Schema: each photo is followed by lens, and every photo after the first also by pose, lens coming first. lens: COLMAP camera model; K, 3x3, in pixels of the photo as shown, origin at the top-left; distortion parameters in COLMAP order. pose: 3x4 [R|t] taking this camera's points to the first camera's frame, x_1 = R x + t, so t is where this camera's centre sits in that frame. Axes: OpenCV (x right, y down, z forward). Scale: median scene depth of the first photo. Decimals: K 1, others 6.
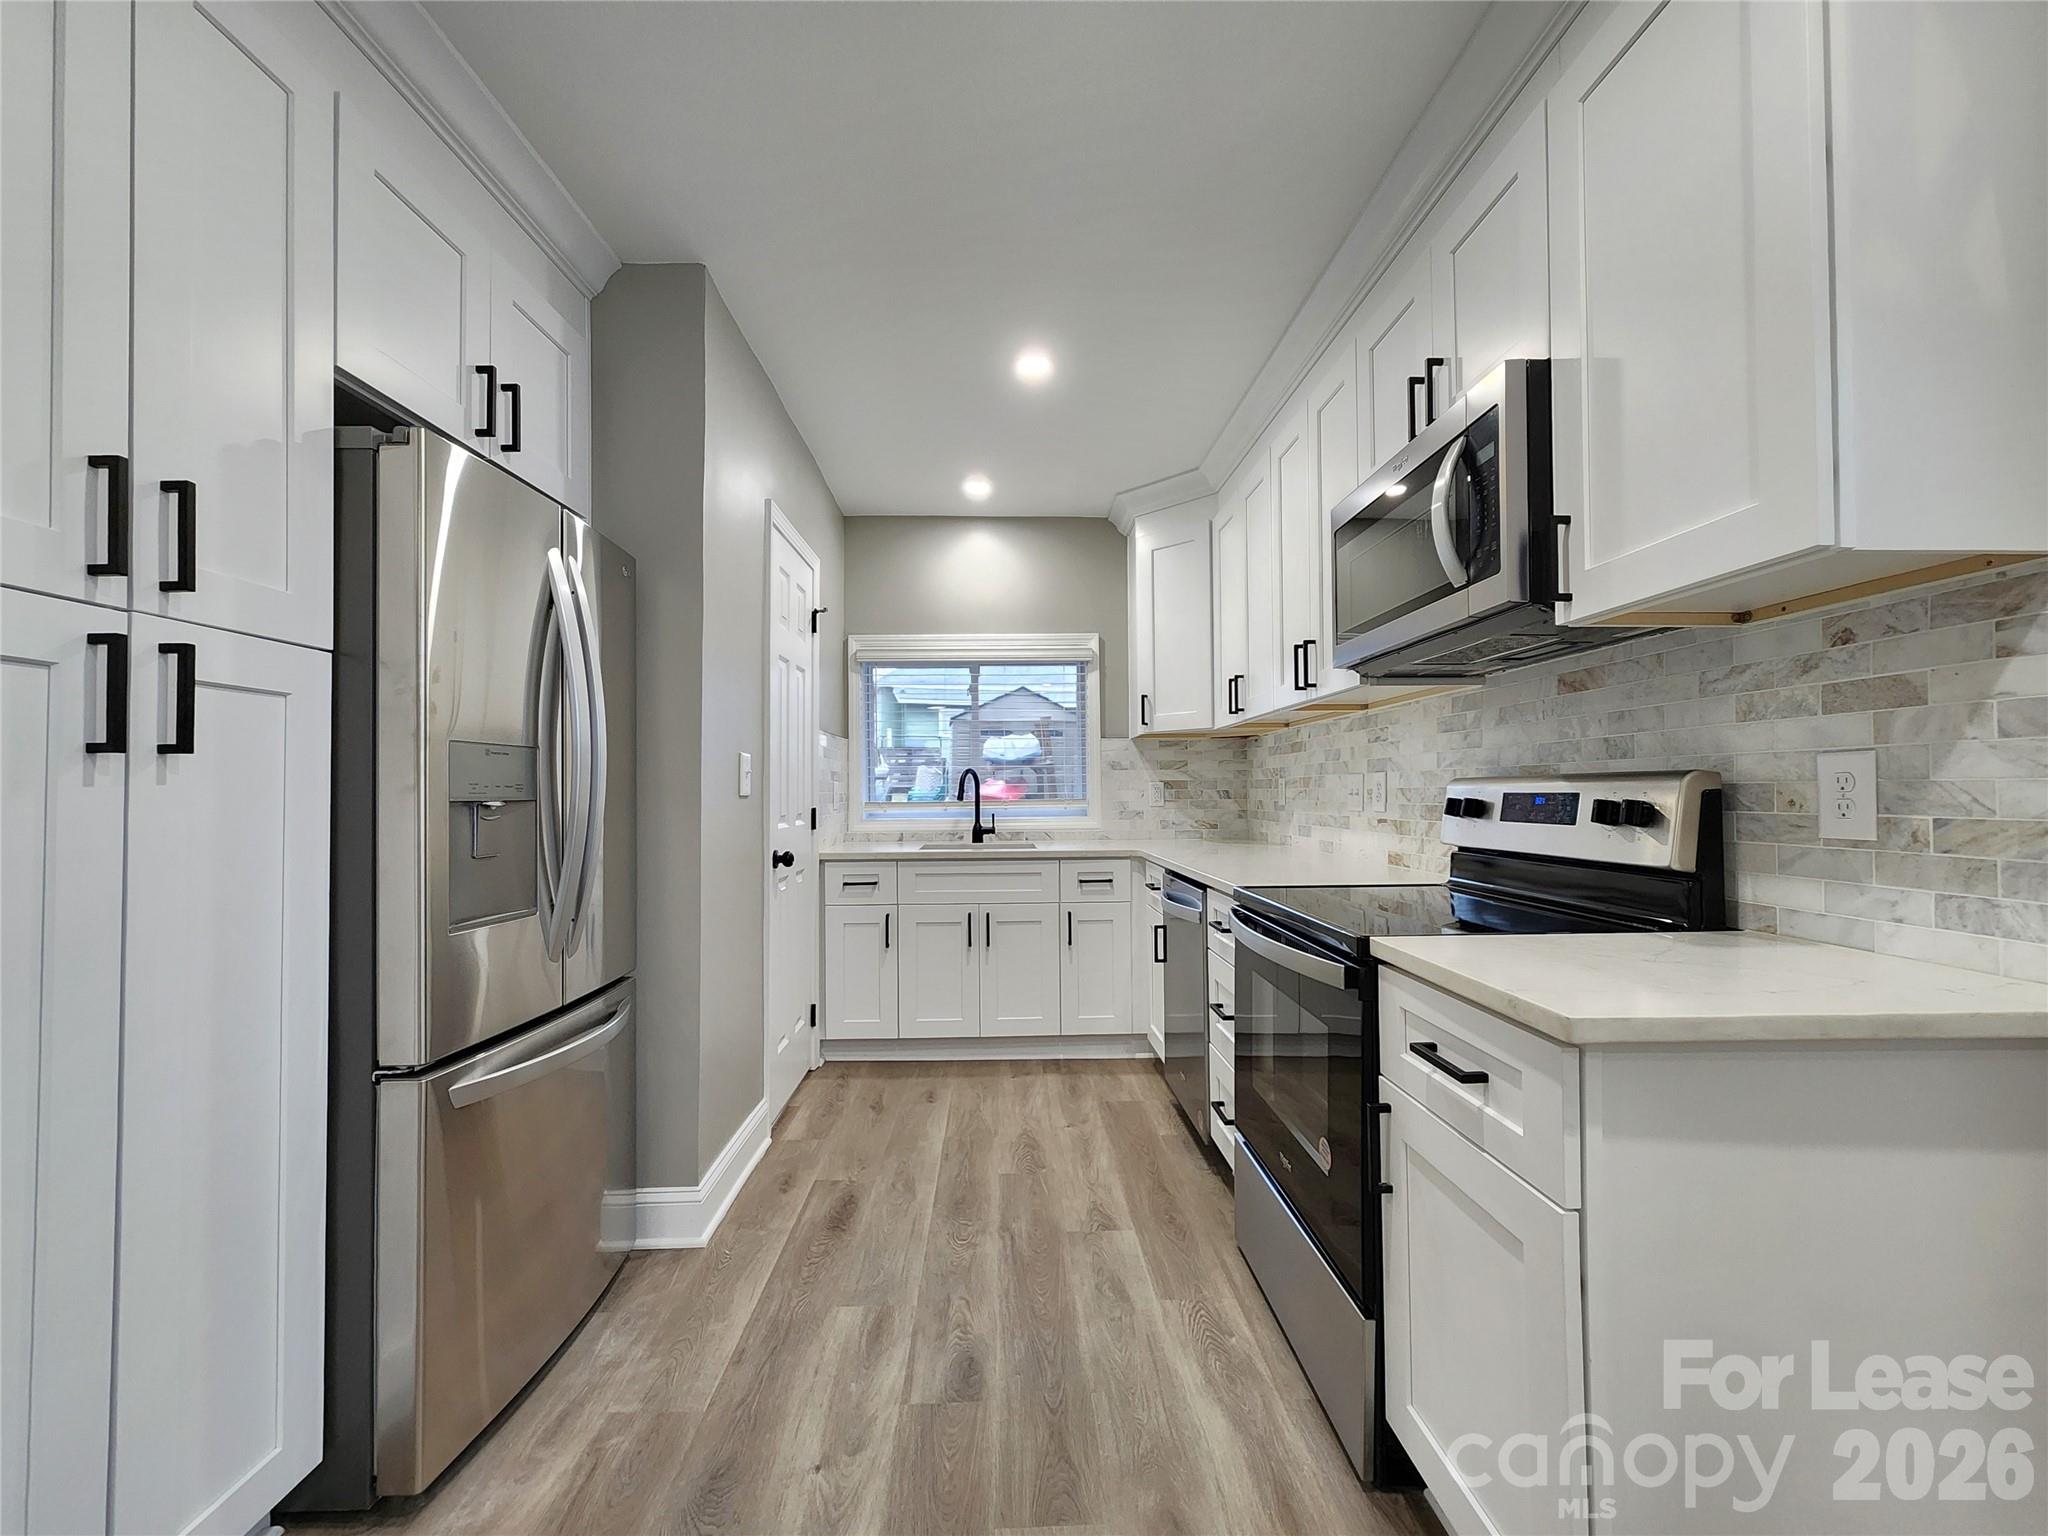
lens RADIAL K [[835.0, 0, 1025.4], [0, 835.0, 781.1], [0, 0, 1]] dist [-0.003278, 0.000924]
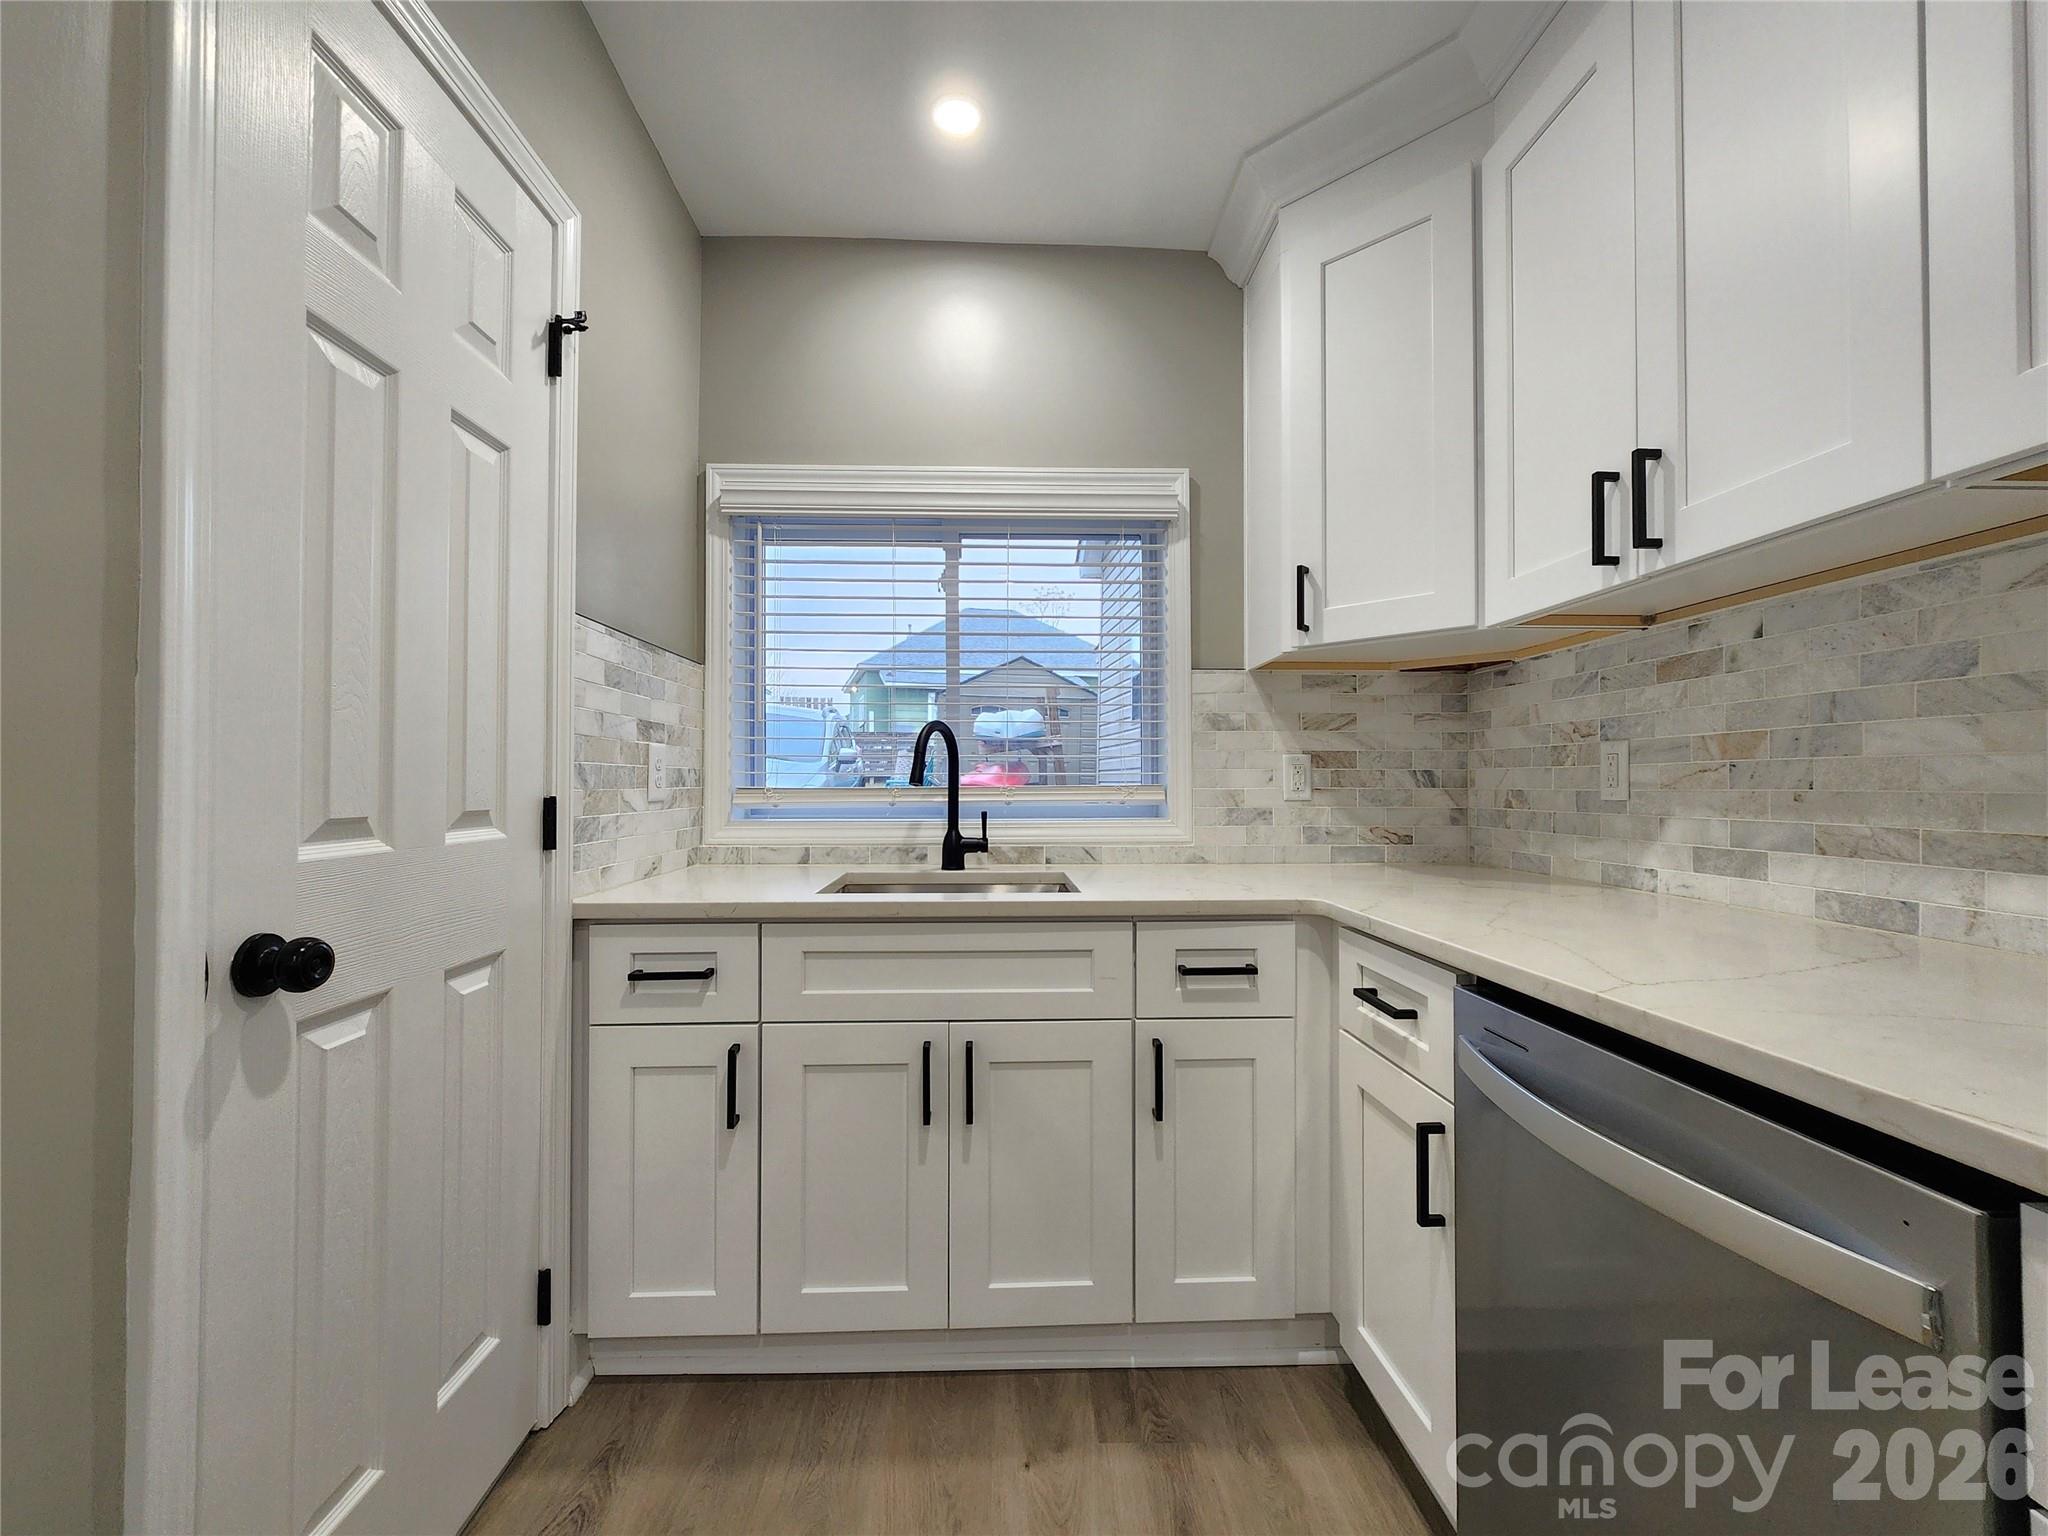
lens RADIAL K [[835.0, 0, 1025.4], [0, 835.0, 781.1], [0, 0, 1]] dist [-0.003278, 0.000924]
pose [[0.999919, 0.009360, 0.008584, -0.022212], [-0.009432, 0.999920, 0.008404, 0.019233], [-0.008505, -0.008485, 0.999928, 0.600894]]
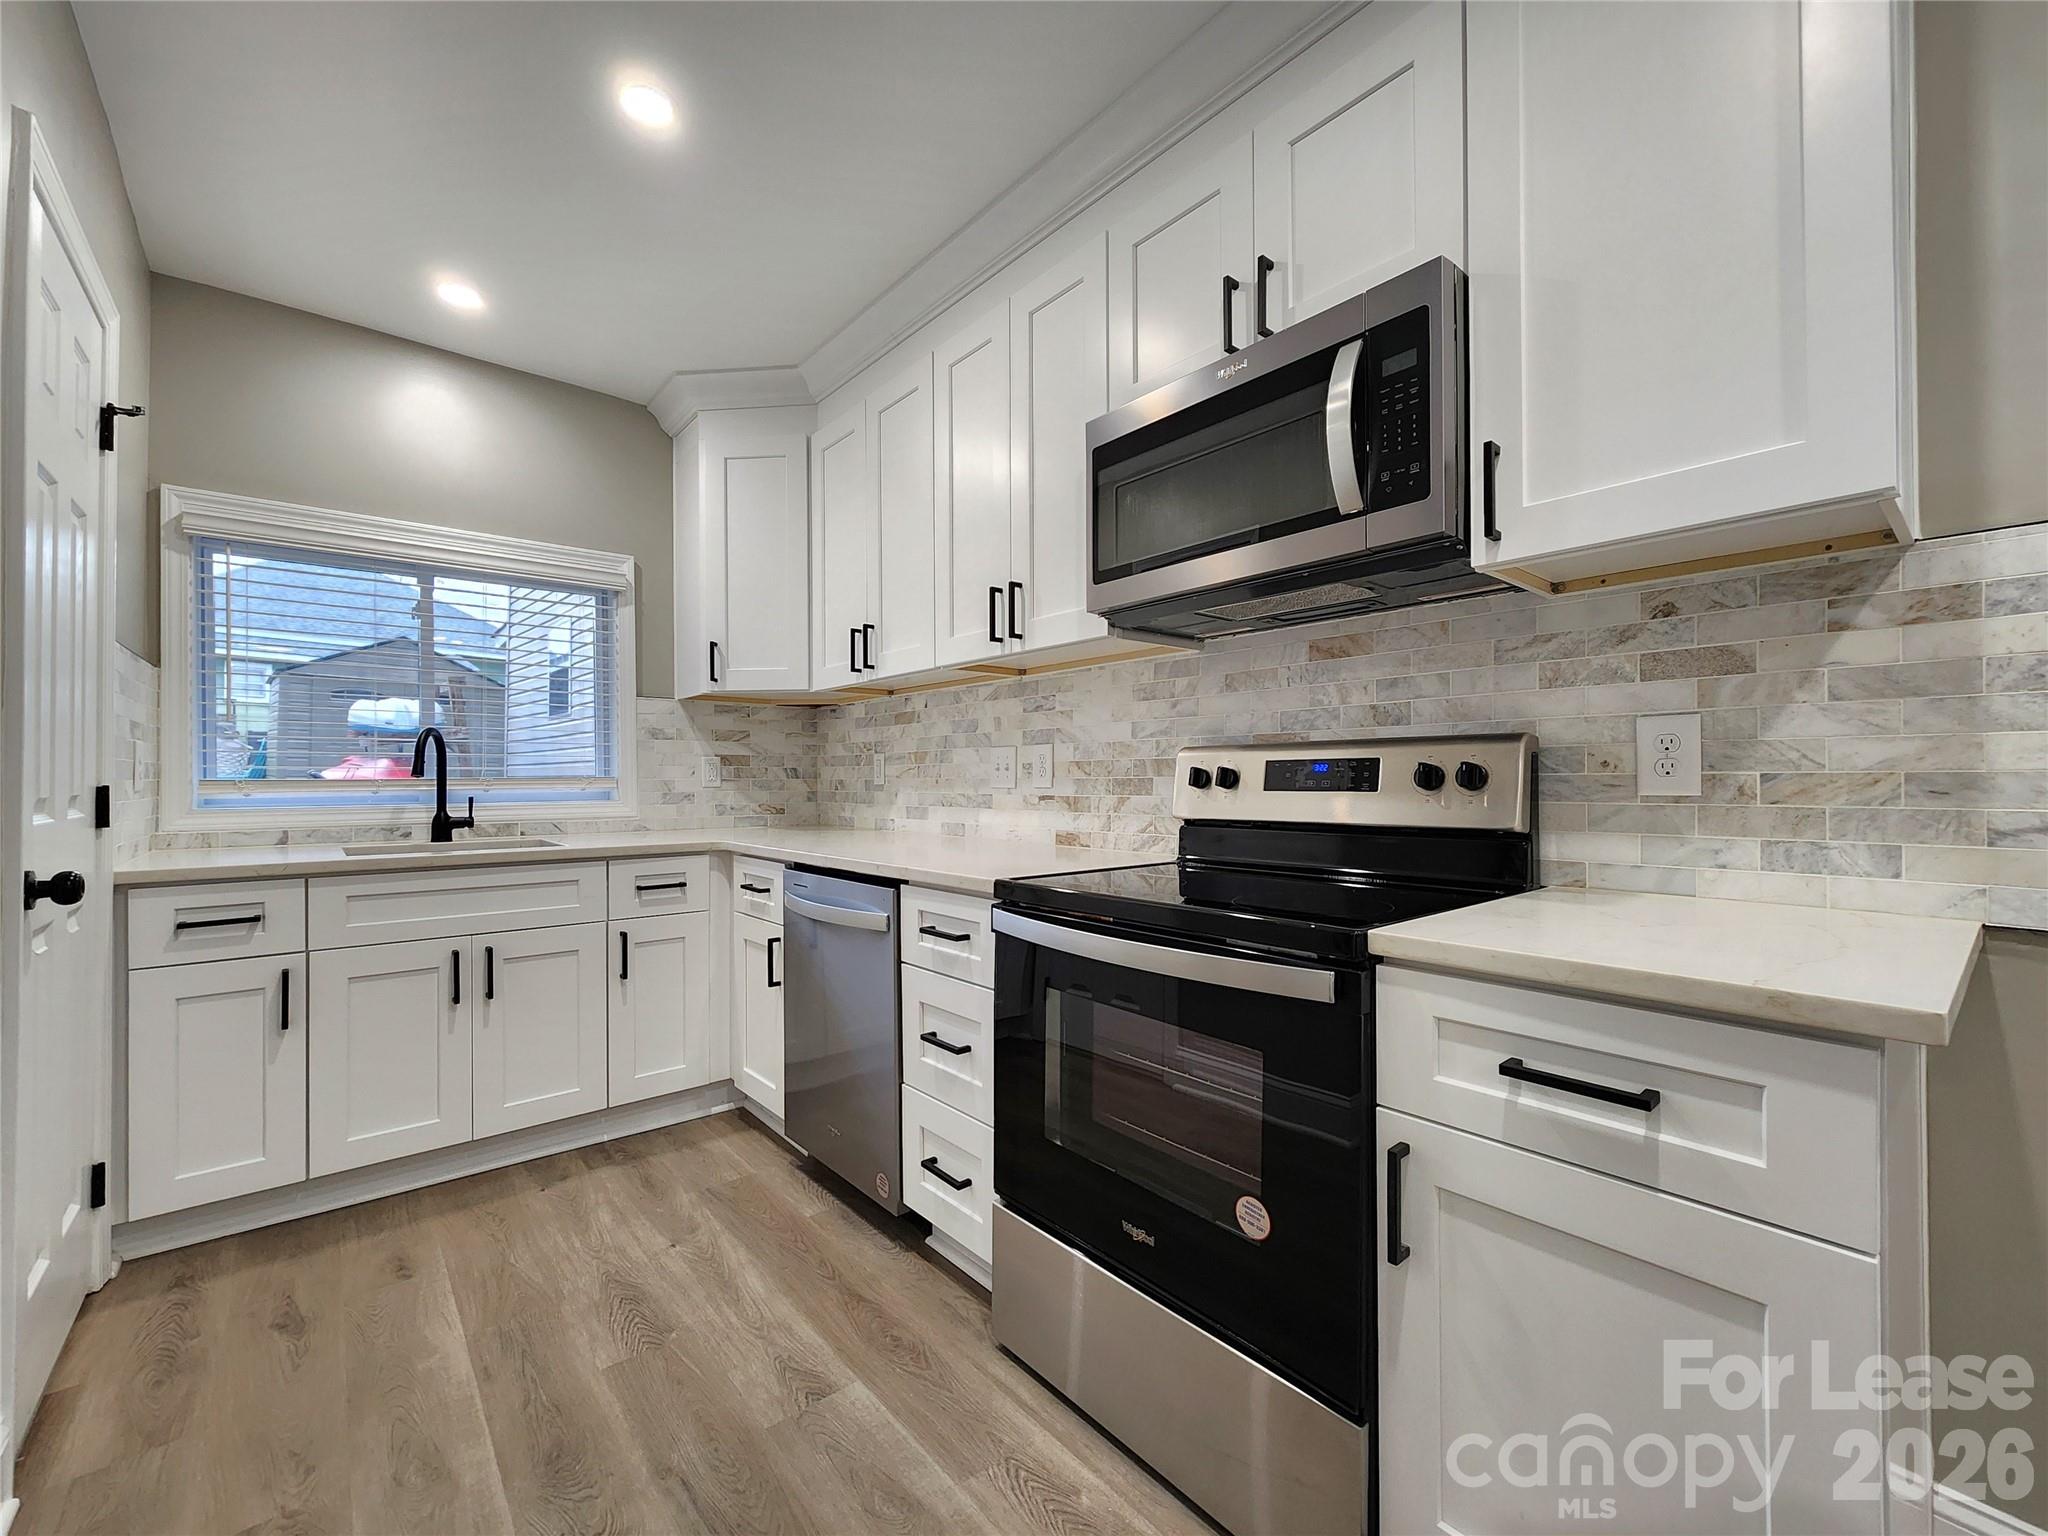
lens RADIAL K [[833.0, 0, 1019.2], [0, 833.0, 780.8], [0, 0, 1]] dist [0.000796, 0.000313]
pose [[0.783828, 0.005933, 0.620950, -0.132265], [-0.012095, 0.999911, 0.005714, 0.020115], [-0.620861, -0.011989, 0.783829, 0.247543]]
